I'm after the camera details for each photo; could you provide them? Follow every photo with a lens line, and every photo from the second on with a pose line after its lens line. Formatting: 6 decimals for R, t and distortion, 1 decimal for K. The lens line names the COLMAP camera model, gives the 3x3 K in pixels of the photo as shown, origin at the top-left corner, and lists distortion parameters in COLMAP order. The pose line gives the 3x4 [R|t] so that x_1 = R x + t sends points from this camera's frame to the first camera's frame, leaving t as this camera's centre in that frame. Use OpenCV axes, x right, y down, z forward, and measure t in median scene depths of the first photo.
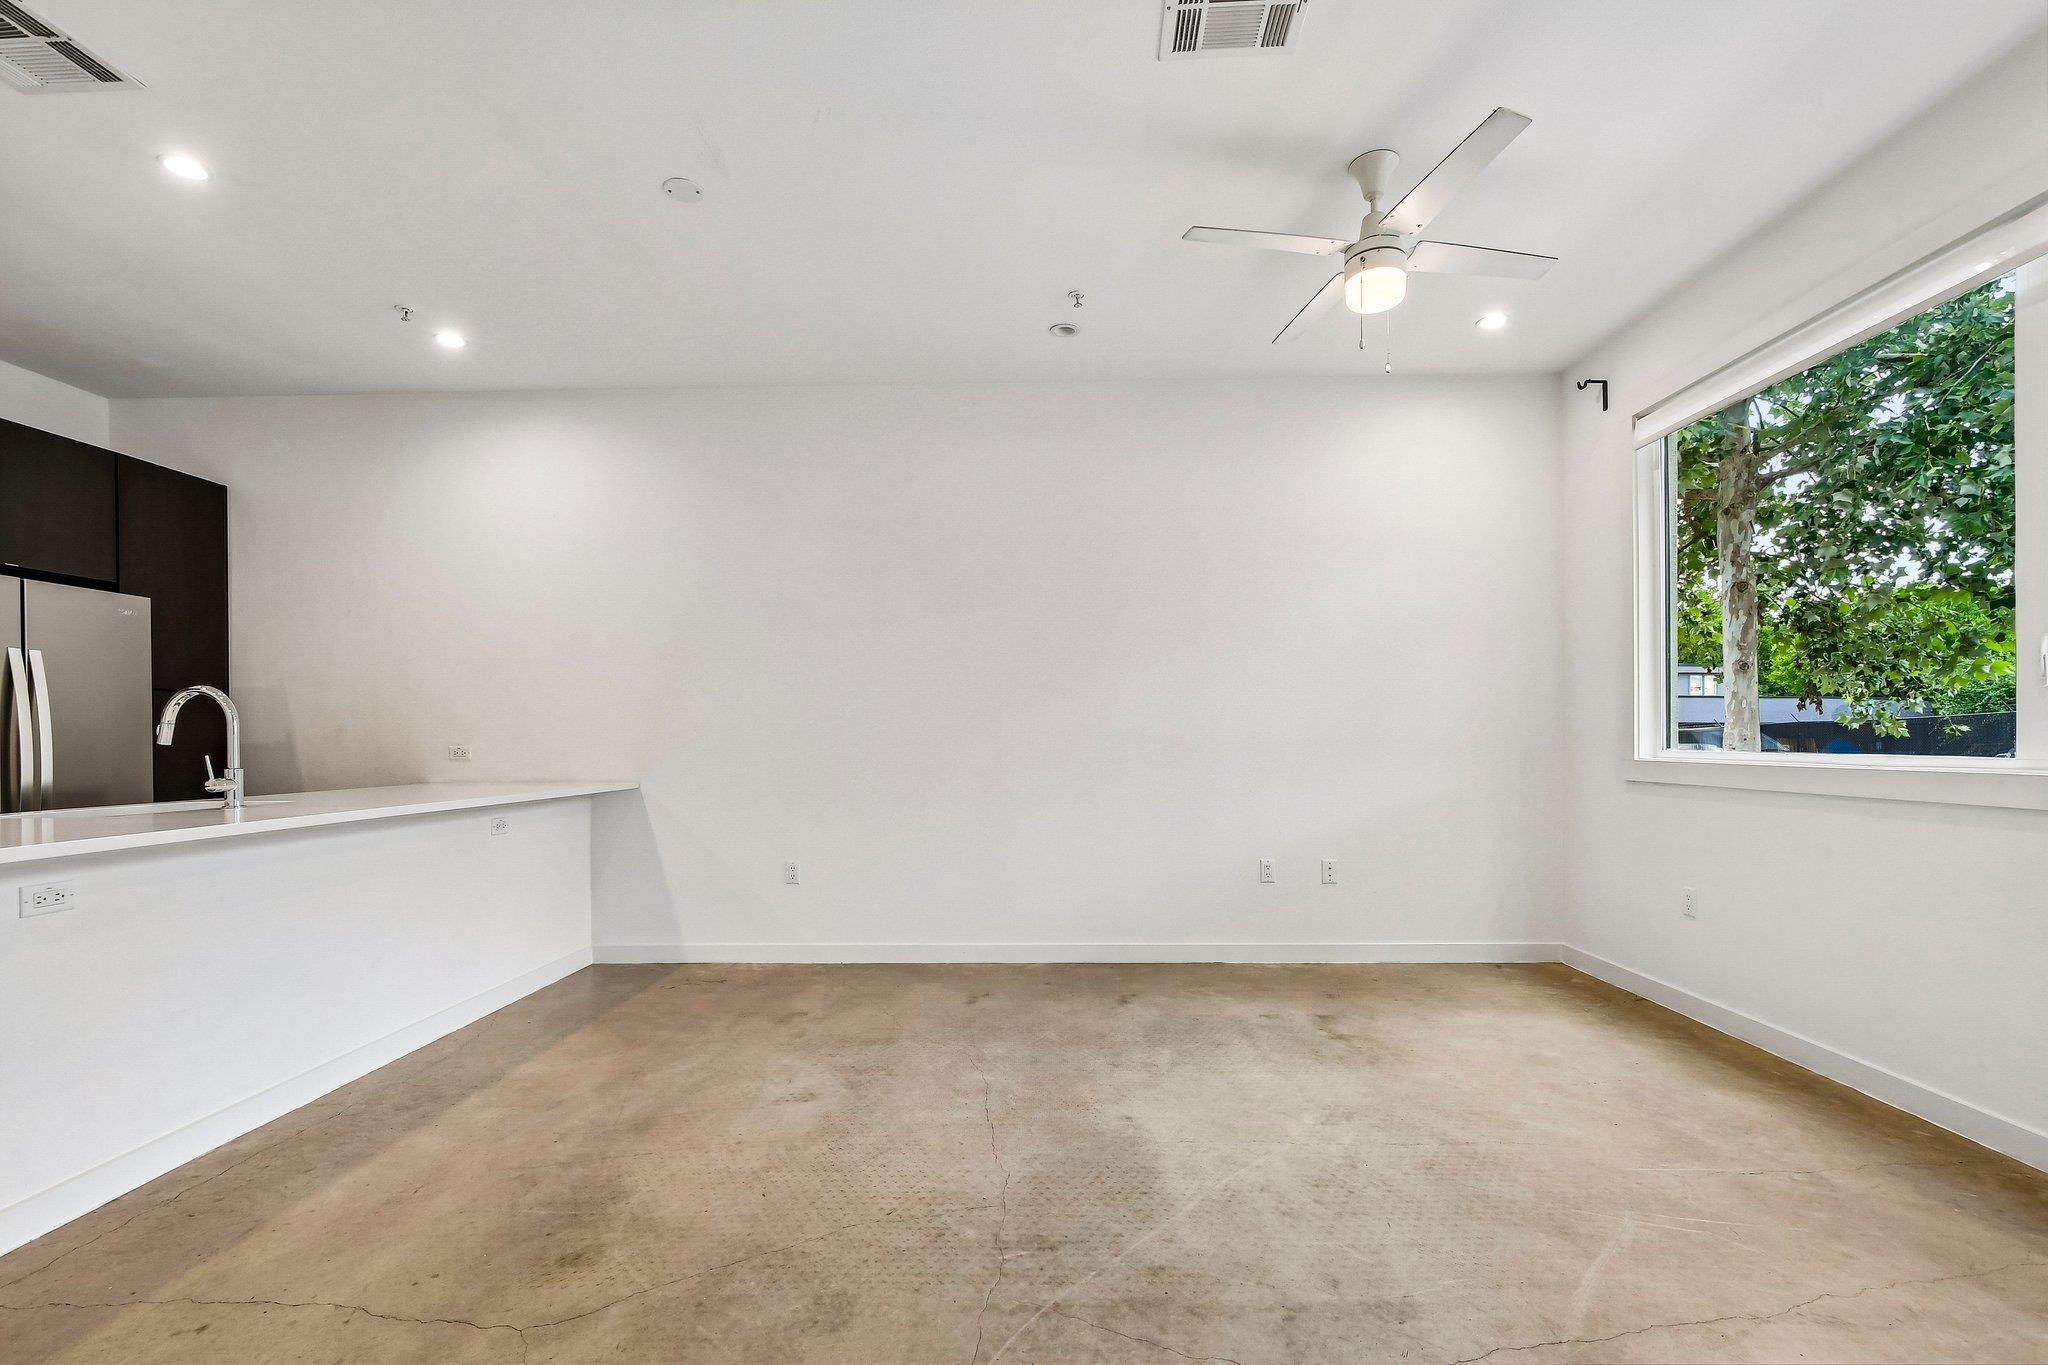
lens RADIAL K [[902.4, 0, 1017.8], [0, 902.4, 739.2], [0, 0, 1]] dist [0.000621, -0.001617]
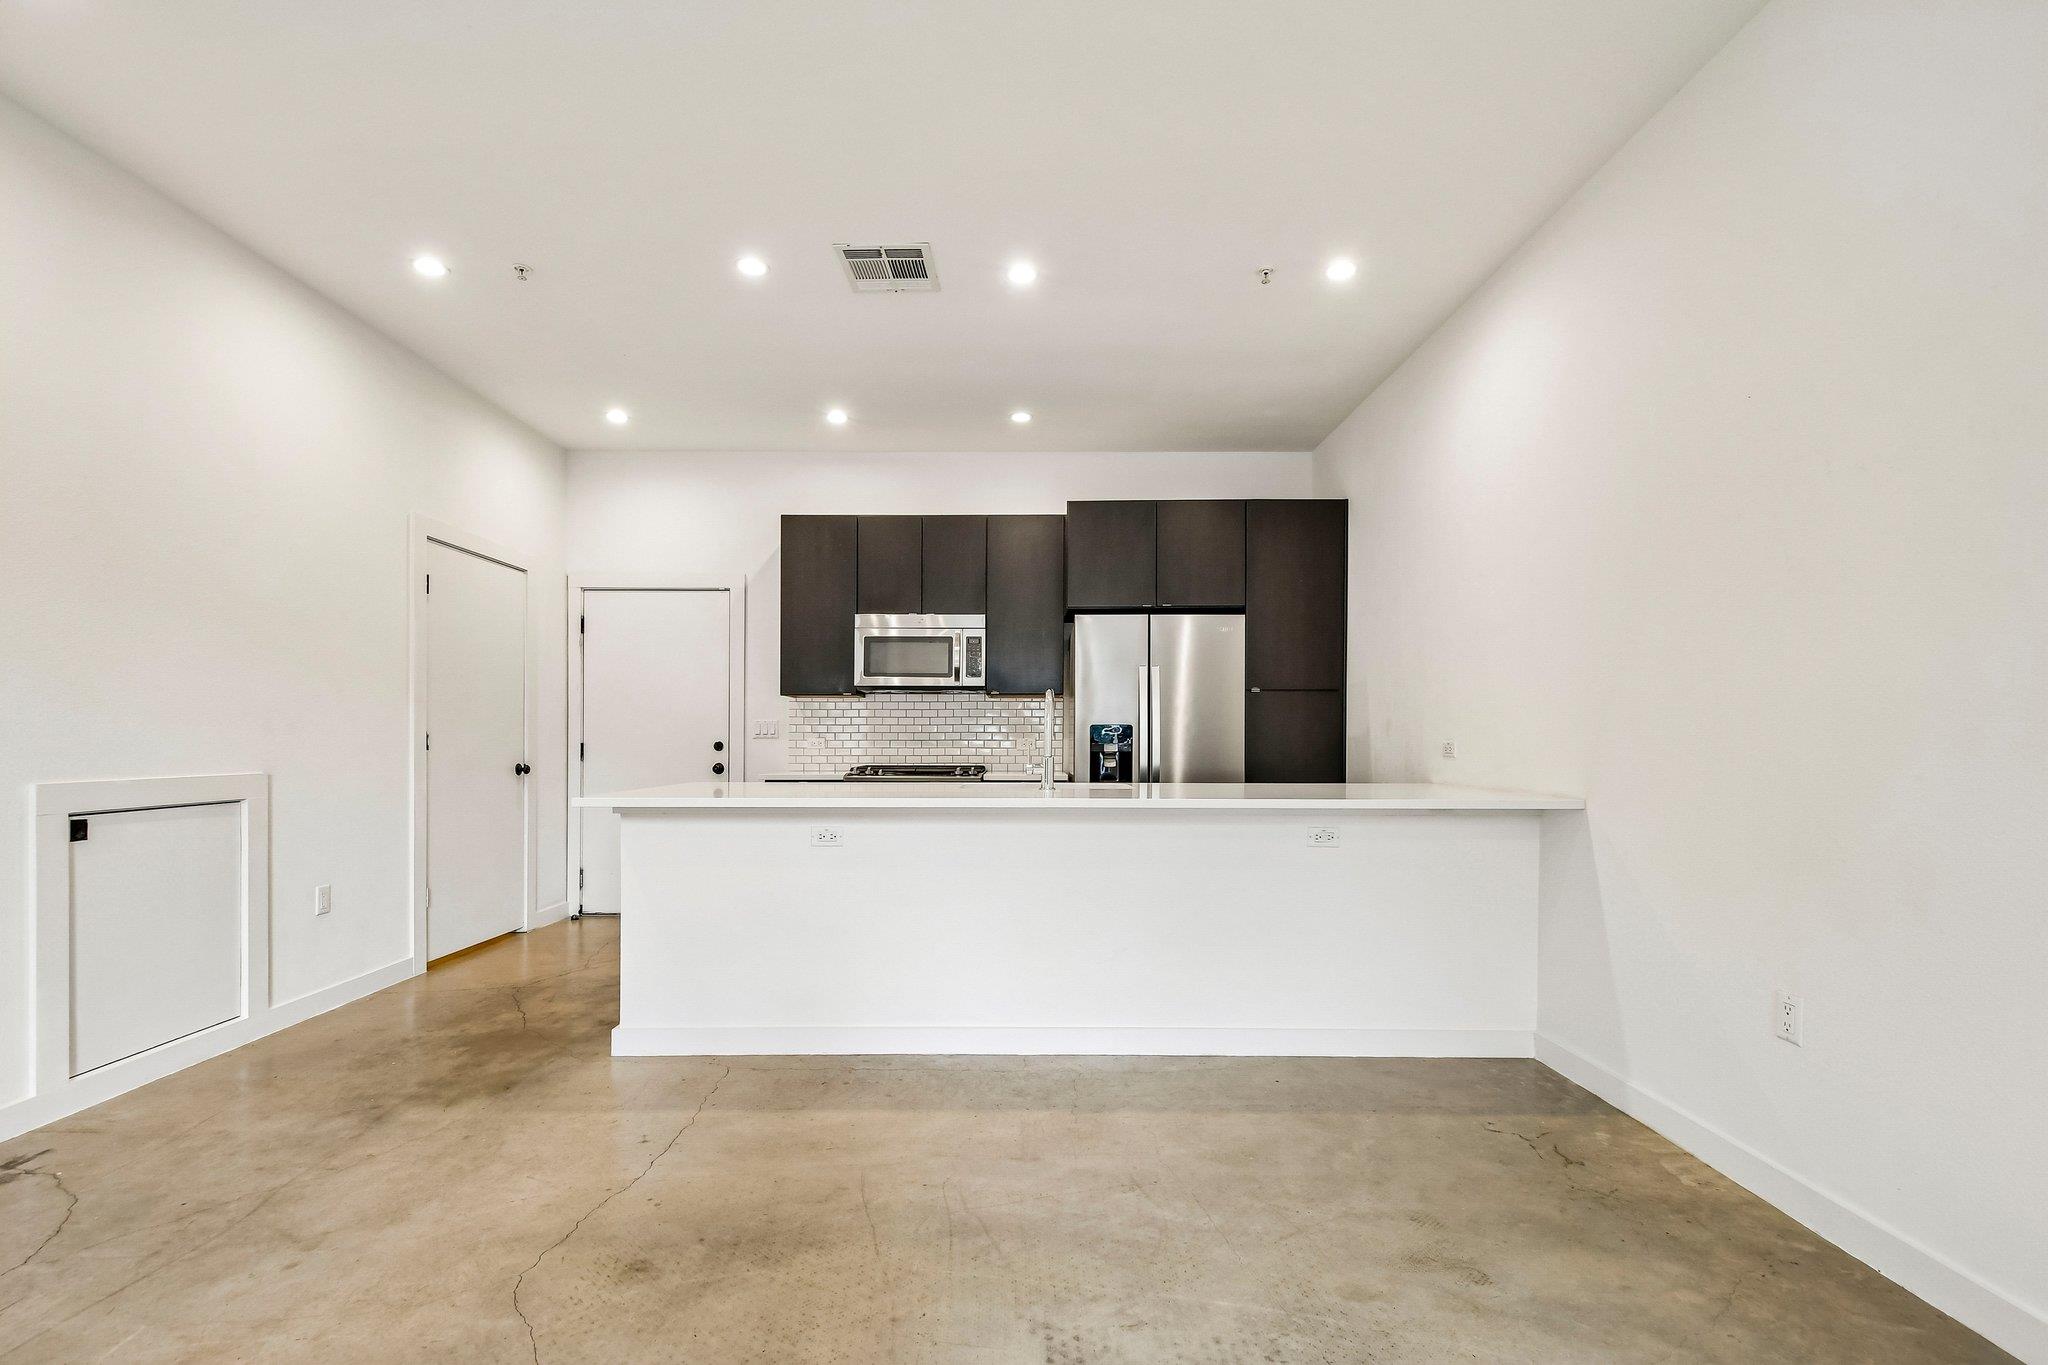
lens RADIAL K [[898.9, 0, 1023.6], [0, 898.9, 742.1], [0, 0, 1]] dist [0.000458, -0.001101]
pose [[0.026859, 0.011497, -0.999573, 0.323518], [-0.001390, 0.999933, 0.011464, -0.000329], [0.999638, 0.001081, 0.026873, 0.938352]]
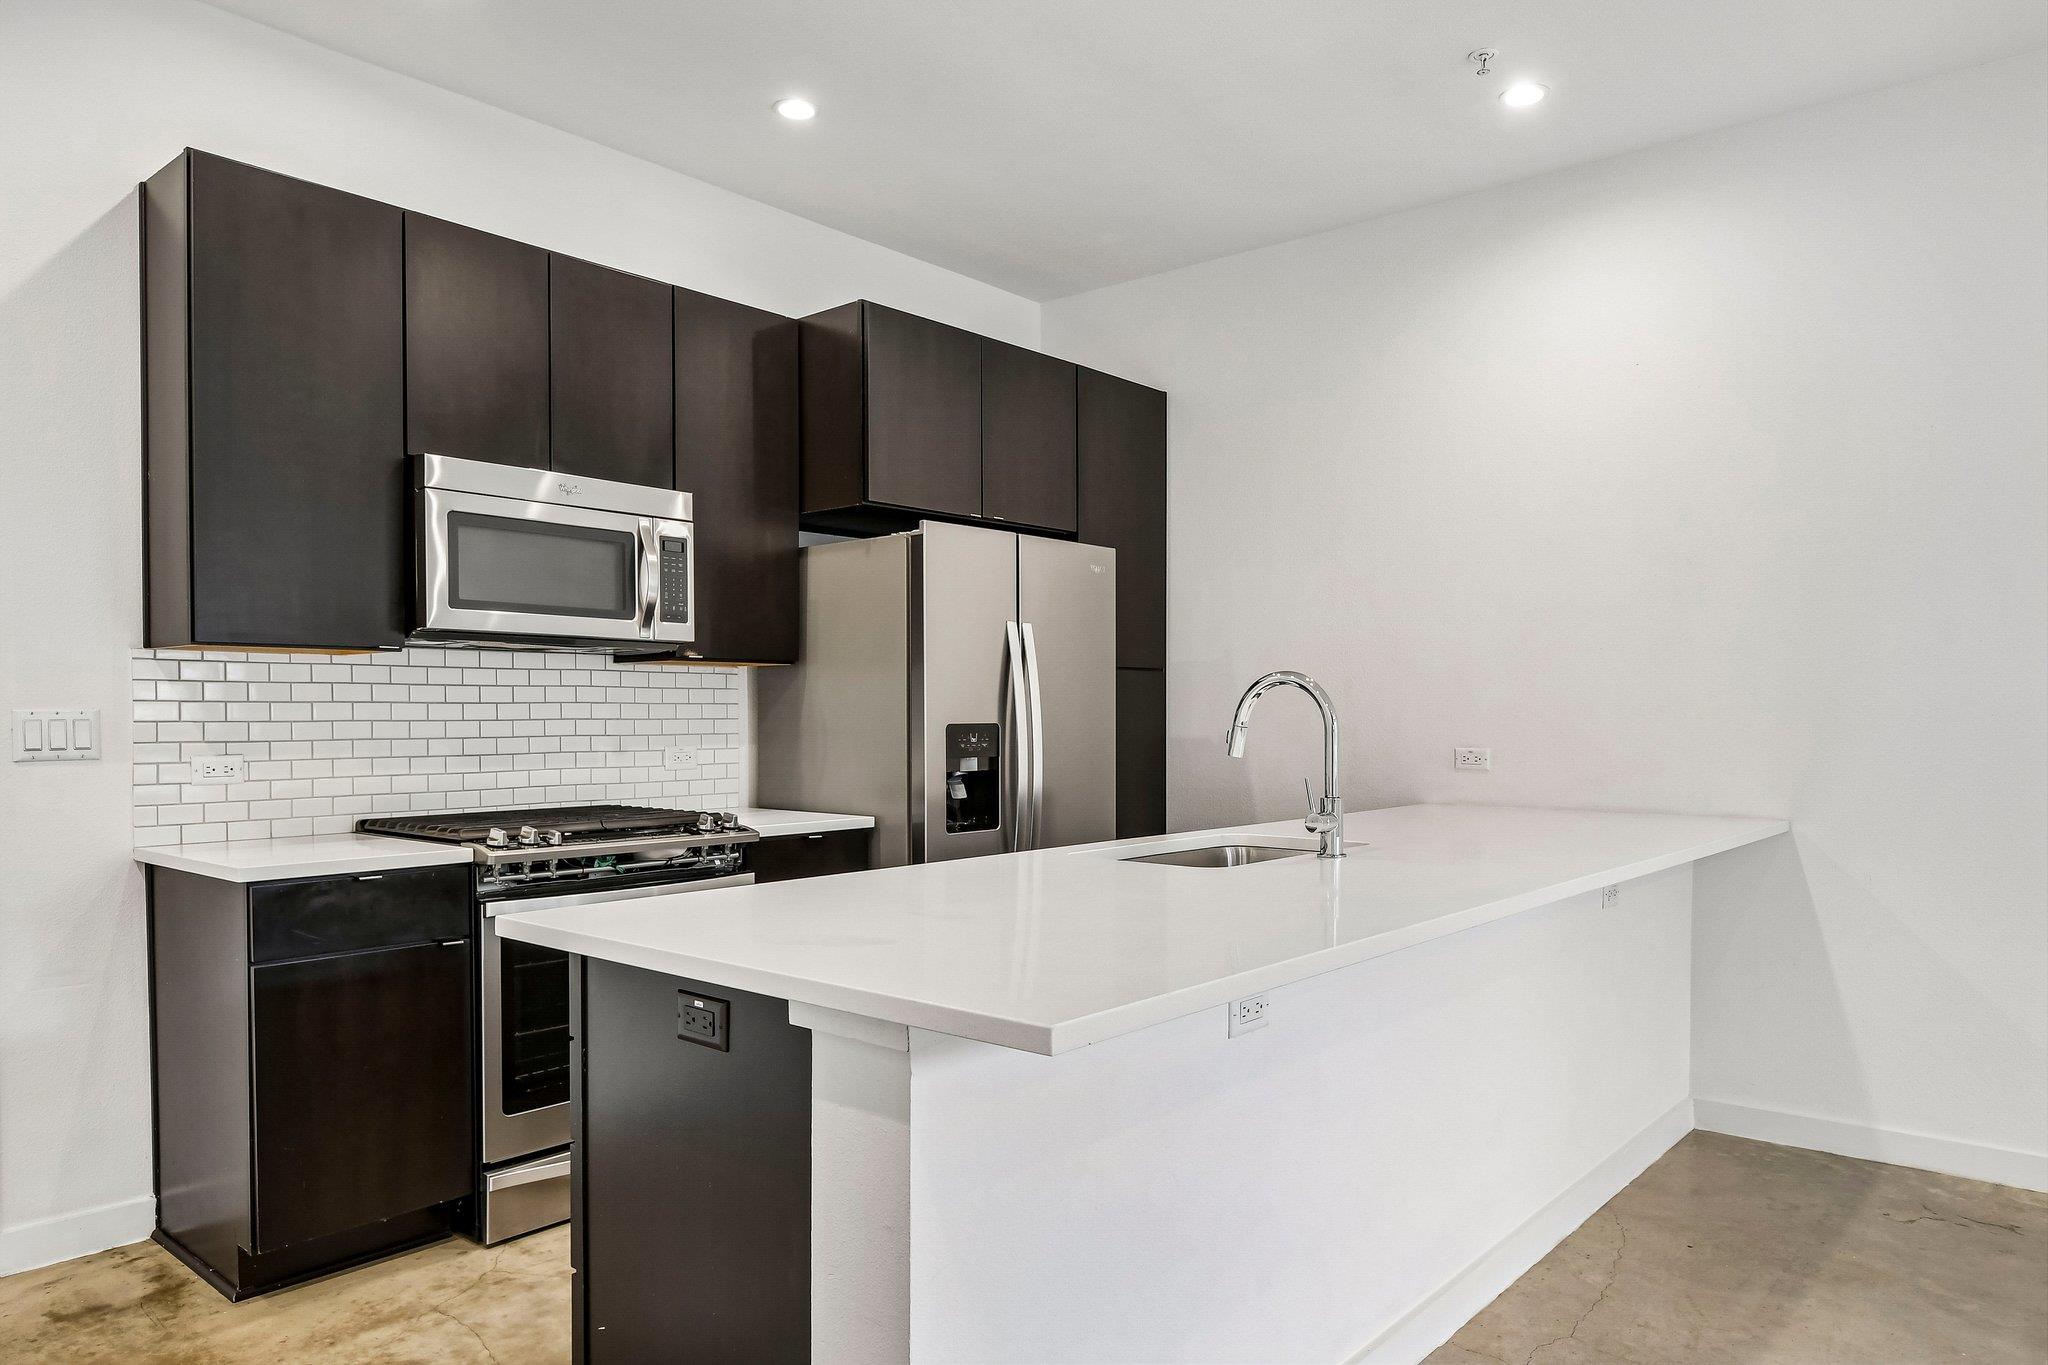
lens RADIAL K [[1328.0, 0, 1016.0], [0, 1328.0, 740.7], [0, 0, 1]] dist [-0.002800, -0.002727]
pose [[0.775718, 0.022834, -0.630667, -0.438759], [-0.007590, 0.999610, 0.026857, -0.033649], [0.631034, -0.016047, 0.775589, 0.100918]]
